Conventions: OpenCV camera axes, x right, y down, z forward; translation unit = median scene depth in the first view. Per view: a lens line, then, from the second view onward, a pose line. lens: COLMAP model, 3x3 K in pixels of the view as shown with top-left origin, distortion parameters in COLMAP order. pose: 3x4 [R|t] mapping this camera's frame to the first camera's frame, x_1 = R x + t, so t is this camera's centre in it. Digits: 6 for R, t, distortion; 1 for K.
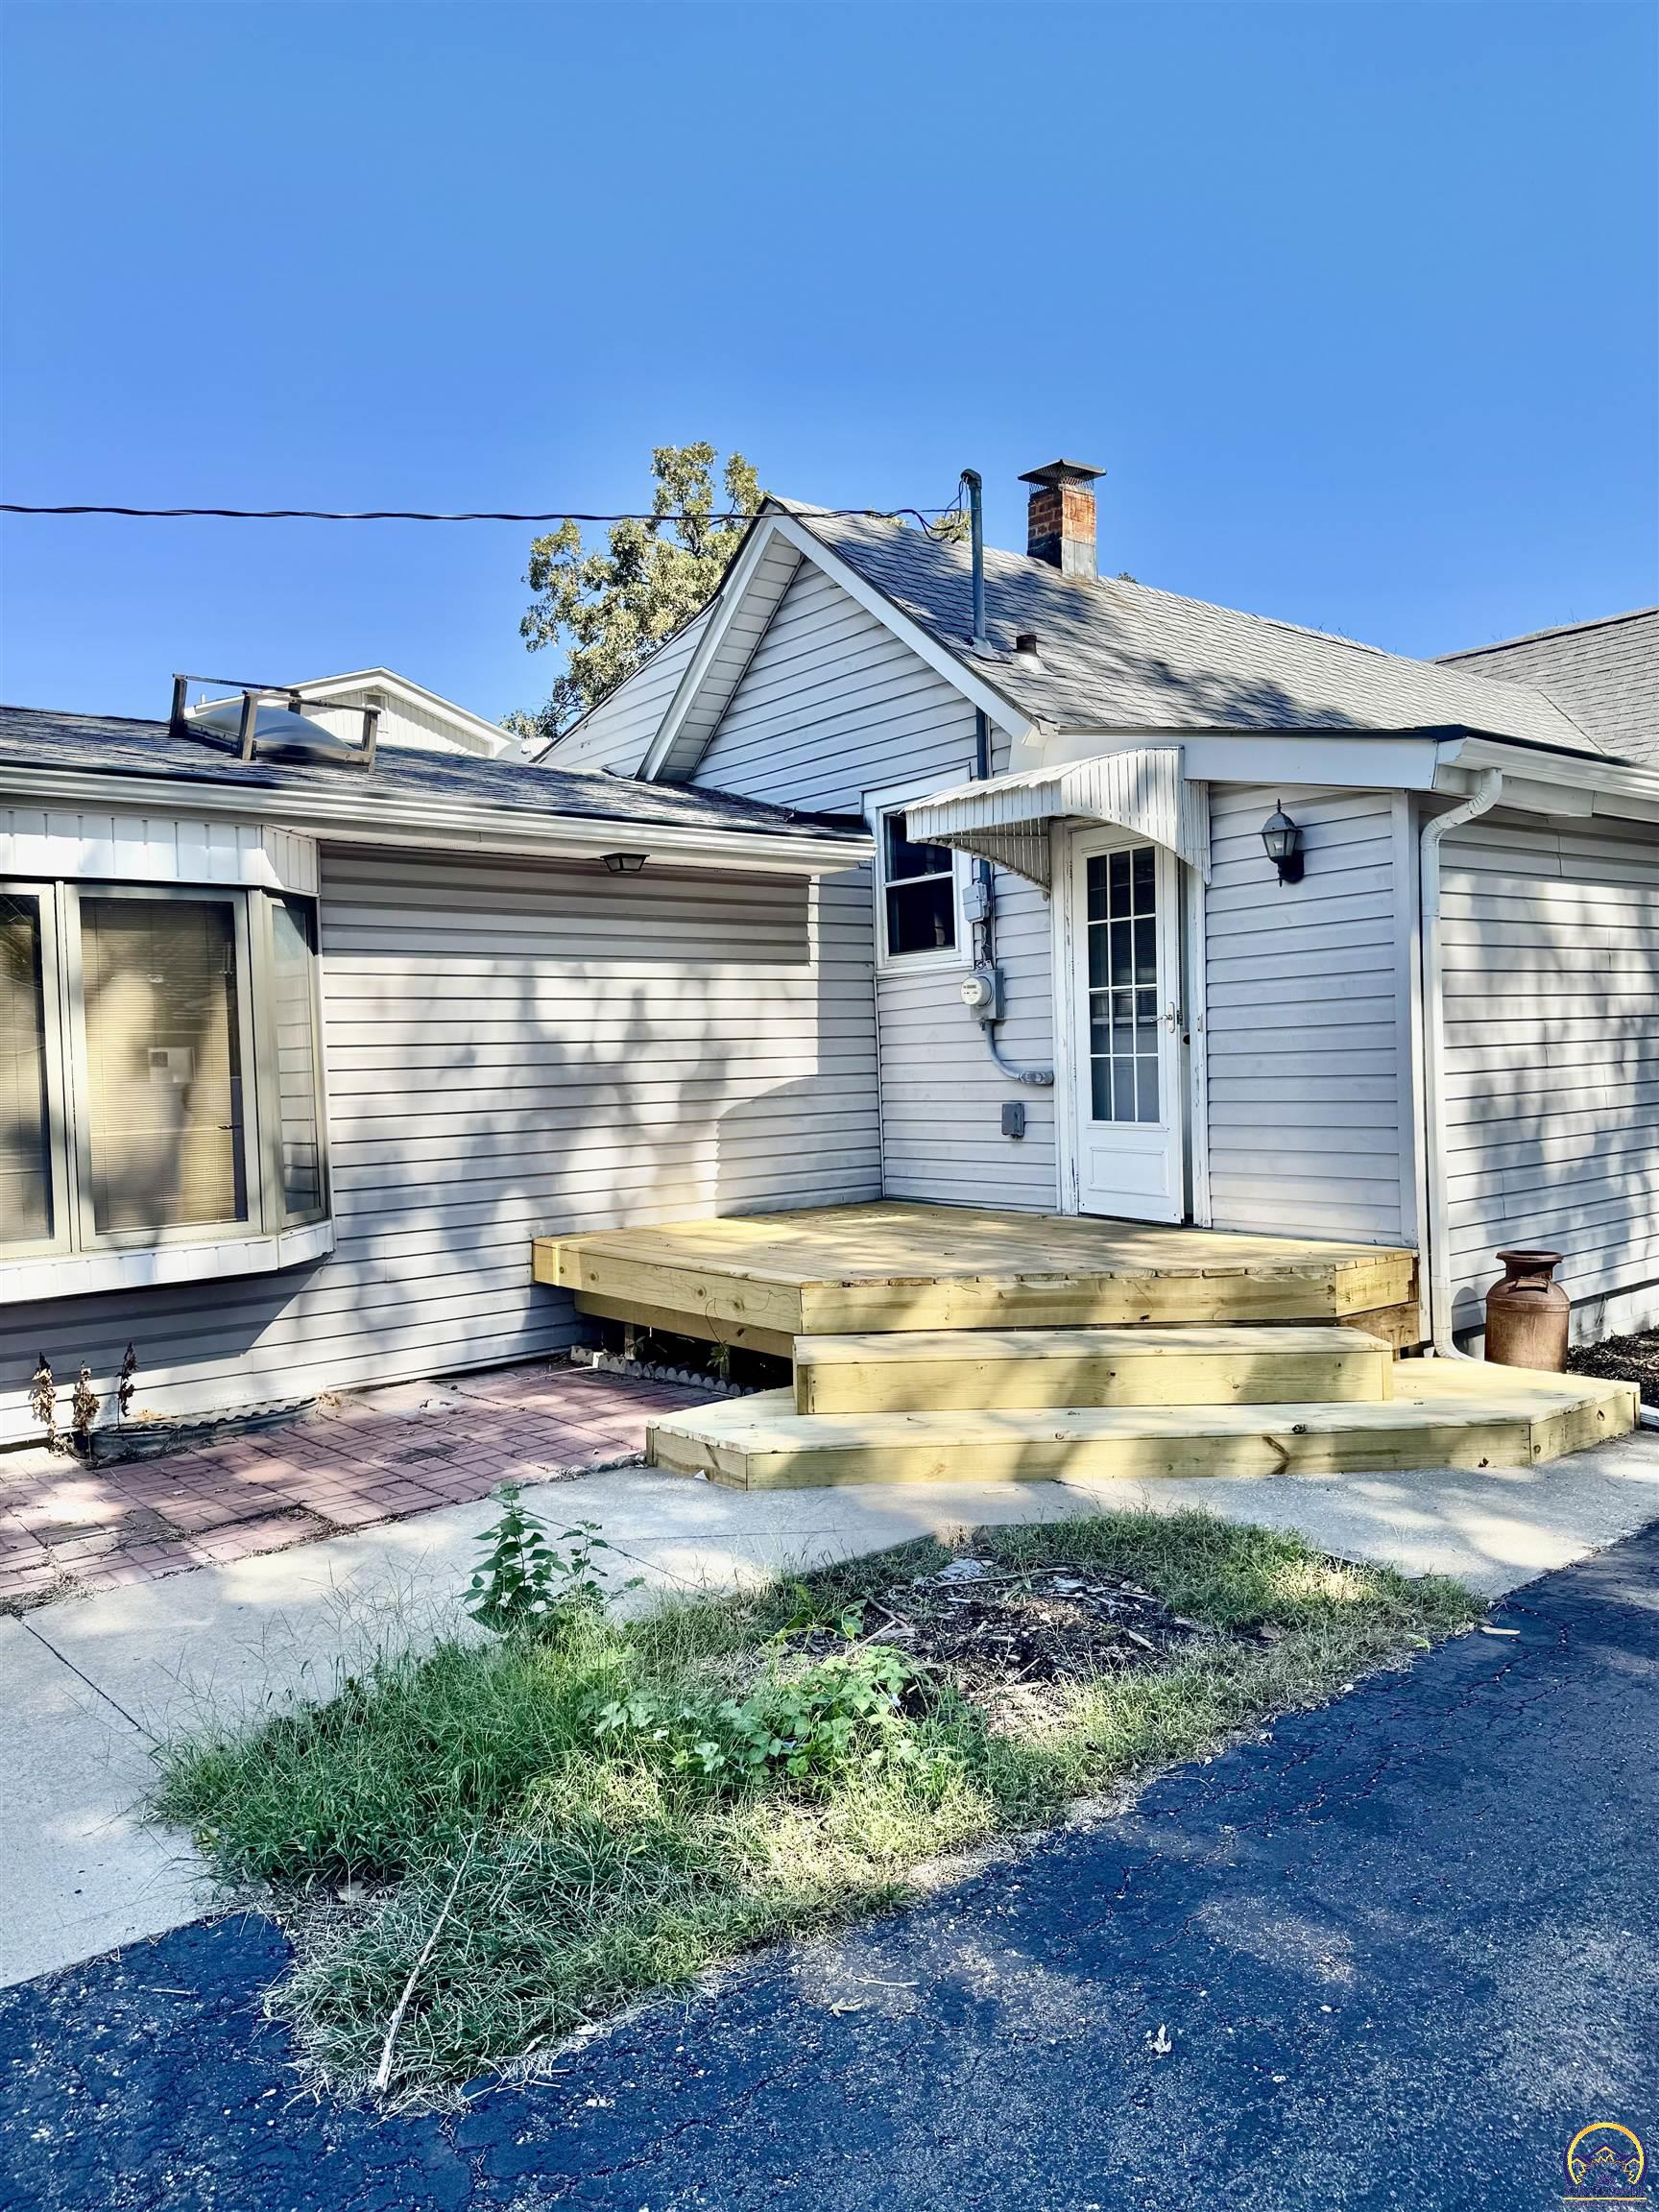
lens RADIAL K [[1532.4, 0, 832.0], [0, 1532.4, 1110.2], [0, 0, 1]] dist [0.181136, -0.346274]
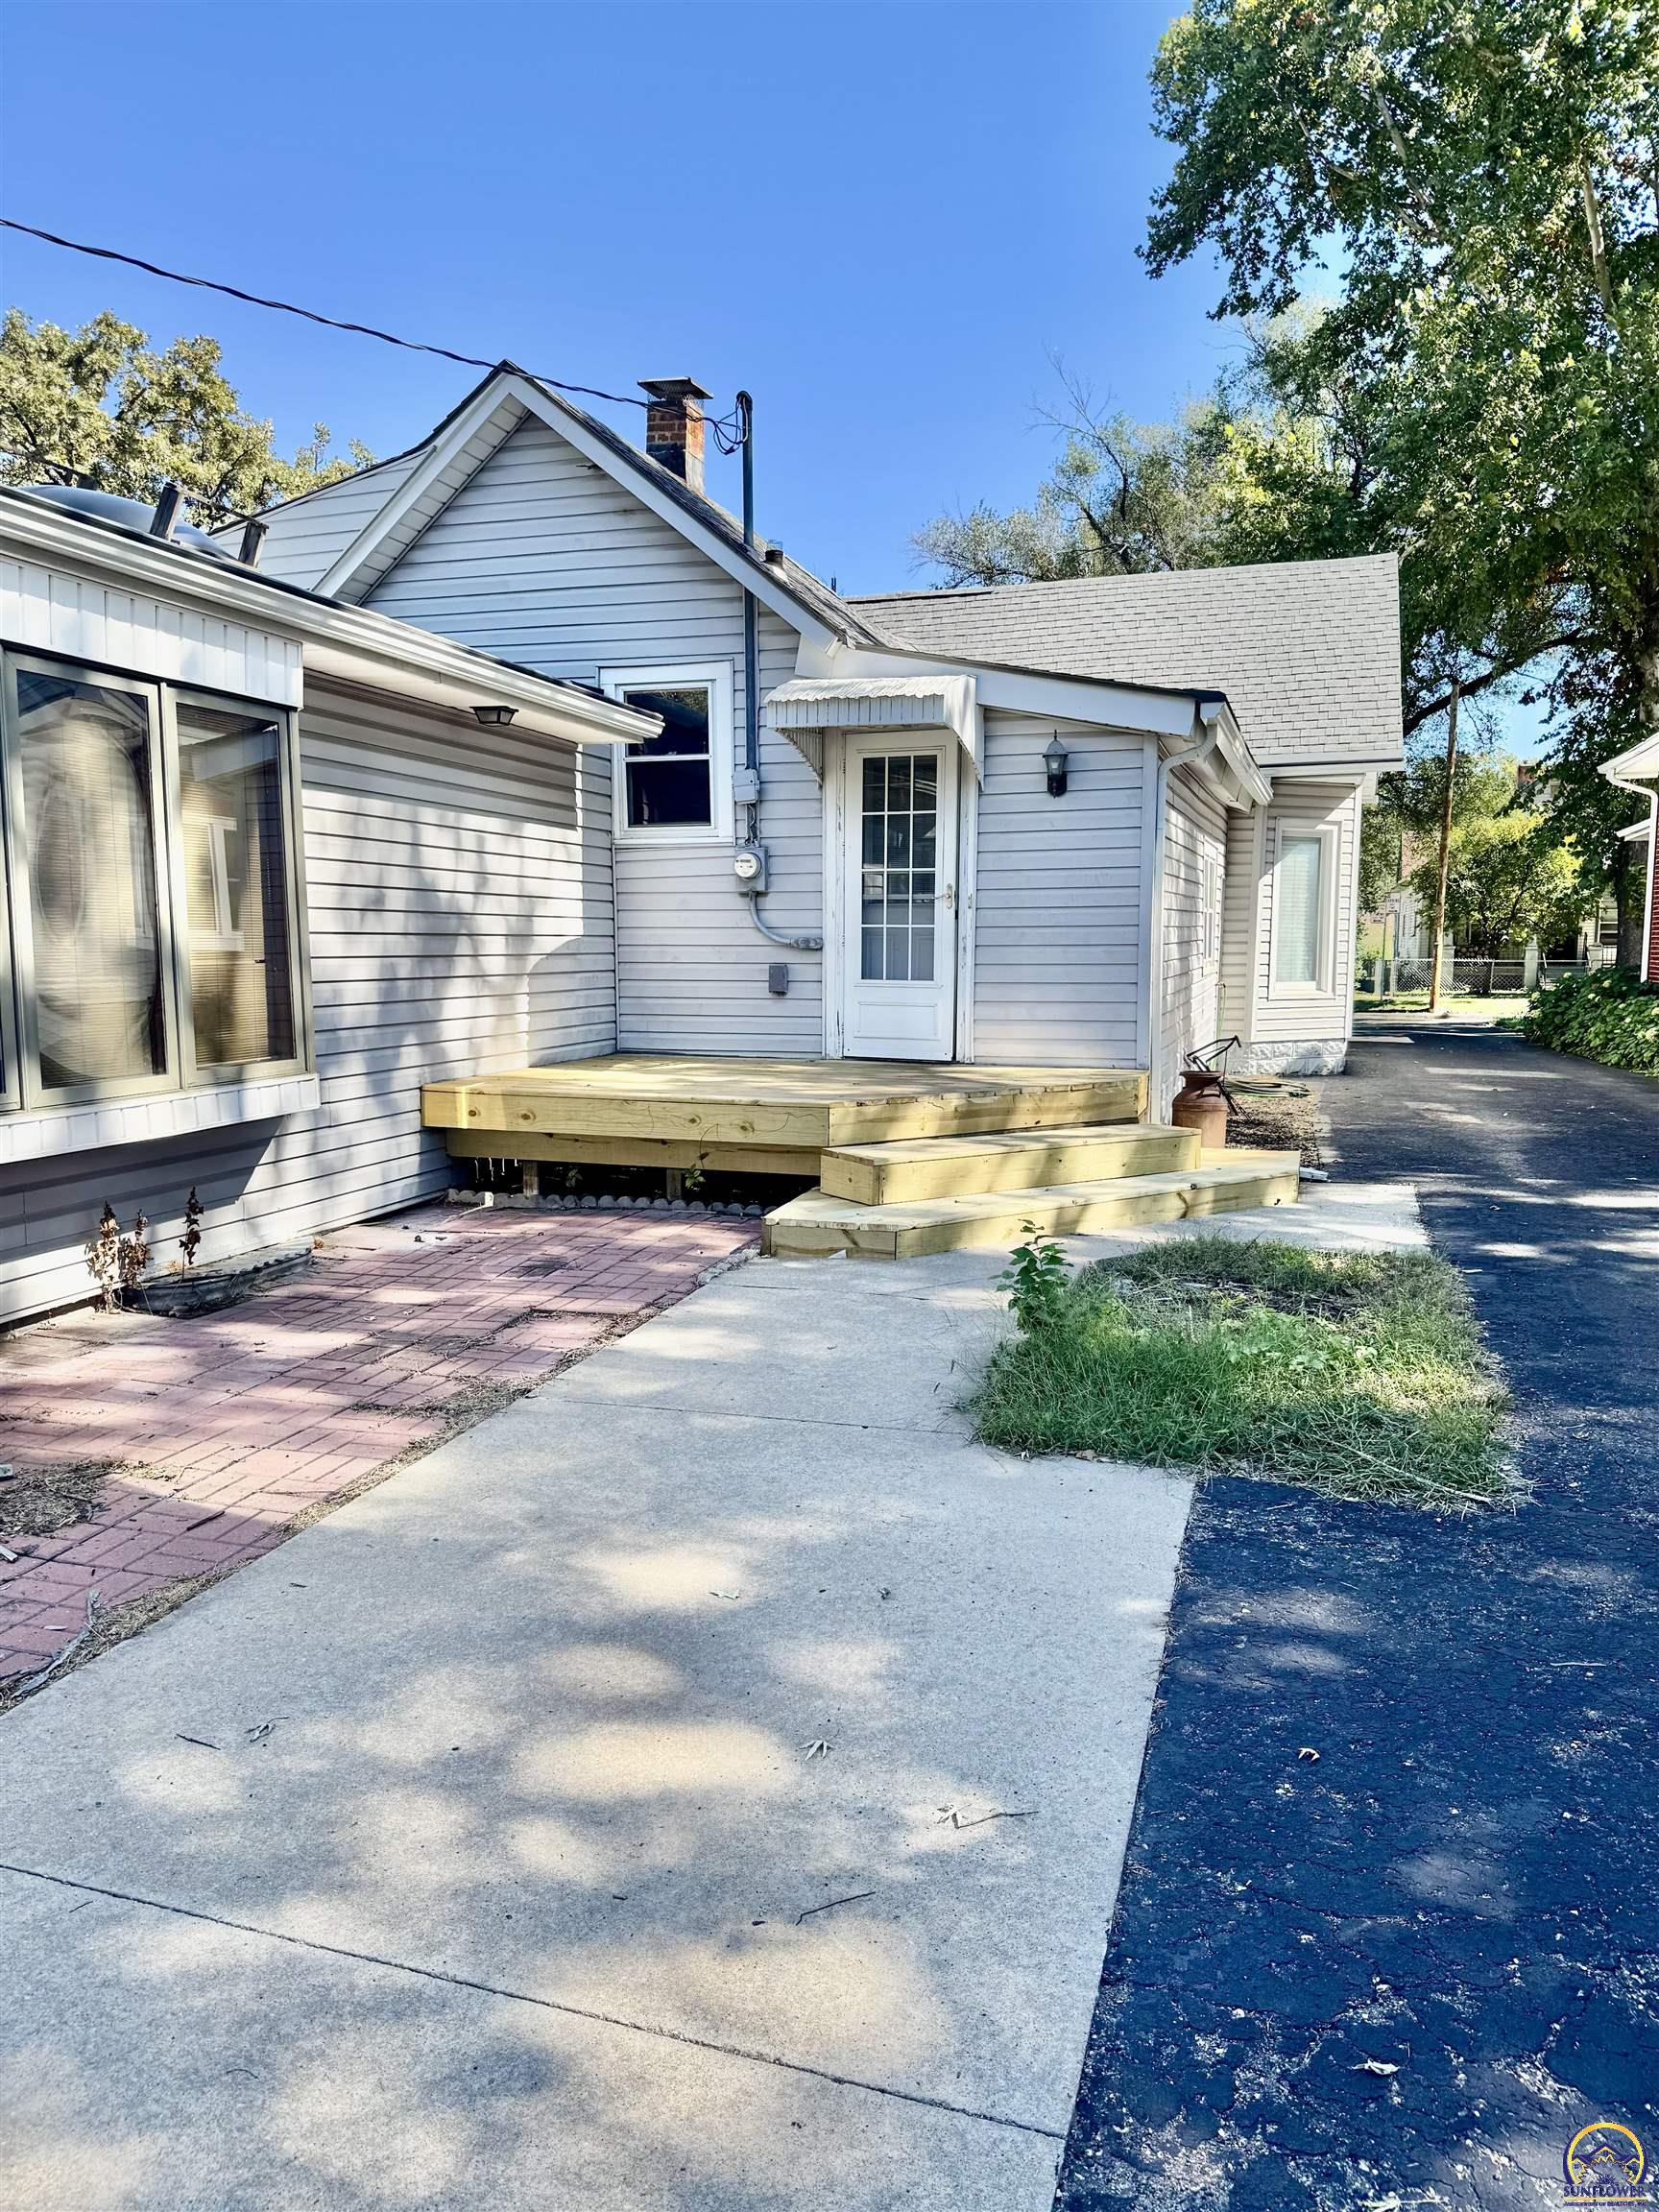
lens RADIAL K [[1532.4, 0, 832.0], [0, 1532.4, 1110.2], [0, 0, 1]] dist [0.181136, -0.346274]
pose [[0.831141, -0.029528, 0.555277, -0.547253], [-0.008105, 0.997840, 0.065194, 0.032034], [-0.556003, -0.058686, 0.829106, 0.007471]]
